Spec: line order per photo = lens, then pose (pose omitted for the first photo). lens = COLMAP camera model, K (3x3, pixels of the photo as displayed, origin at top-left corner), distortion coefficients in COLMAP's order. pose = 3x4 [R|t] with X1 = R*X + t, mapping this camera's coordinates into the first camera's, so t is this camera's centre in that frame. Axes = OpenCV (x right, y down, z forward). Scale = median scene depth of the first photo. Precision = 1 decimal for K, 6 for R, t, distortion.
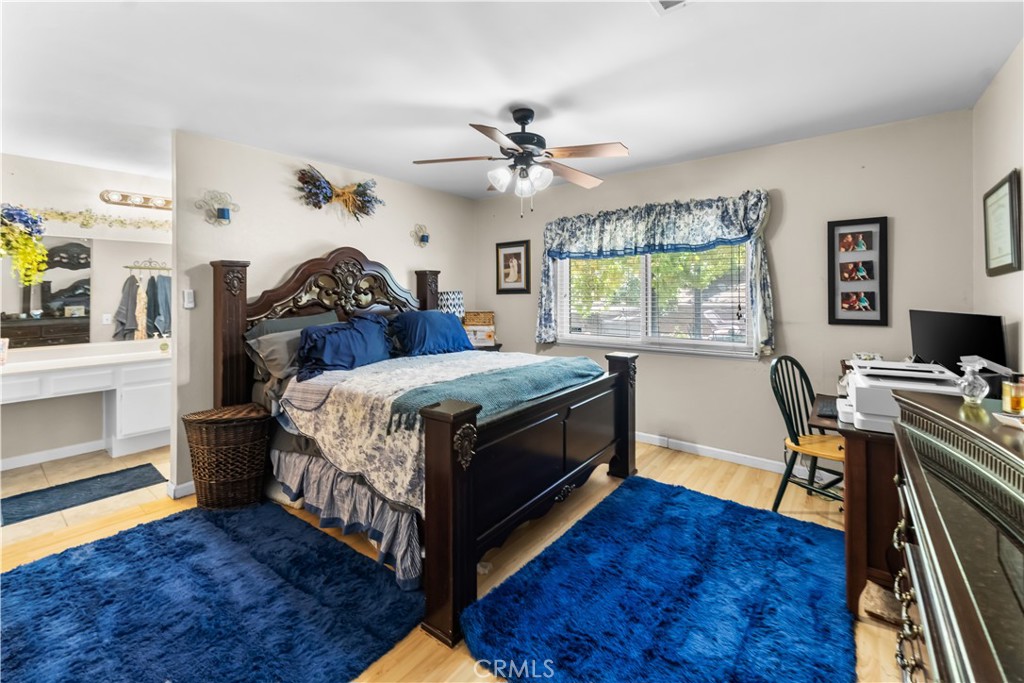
lens RADIAL K [[429.3, 0, 512.7], [0, 429.3, 290.9], [0, 0, 1]] dist [-0.000548, -0.000064]
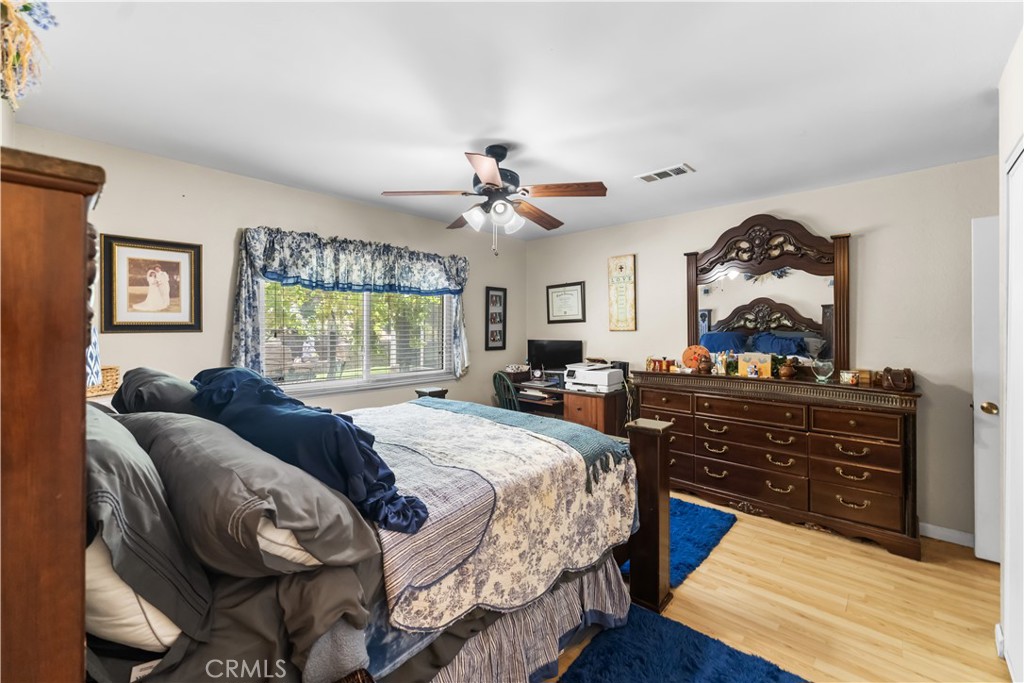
lens RADIAL K [[414.0, 0, 512.0], [0, 414.0, 341.5], [0, 0, 1]] dist [0.000054, -0.000042]
pose [[0.091701, -0.021127, 0.995562, -0.656432], [-0.002046, 0.999769, 0.021405, 0.008582], [-0.995785, -0.004000, 0.091636, 0.629612]]
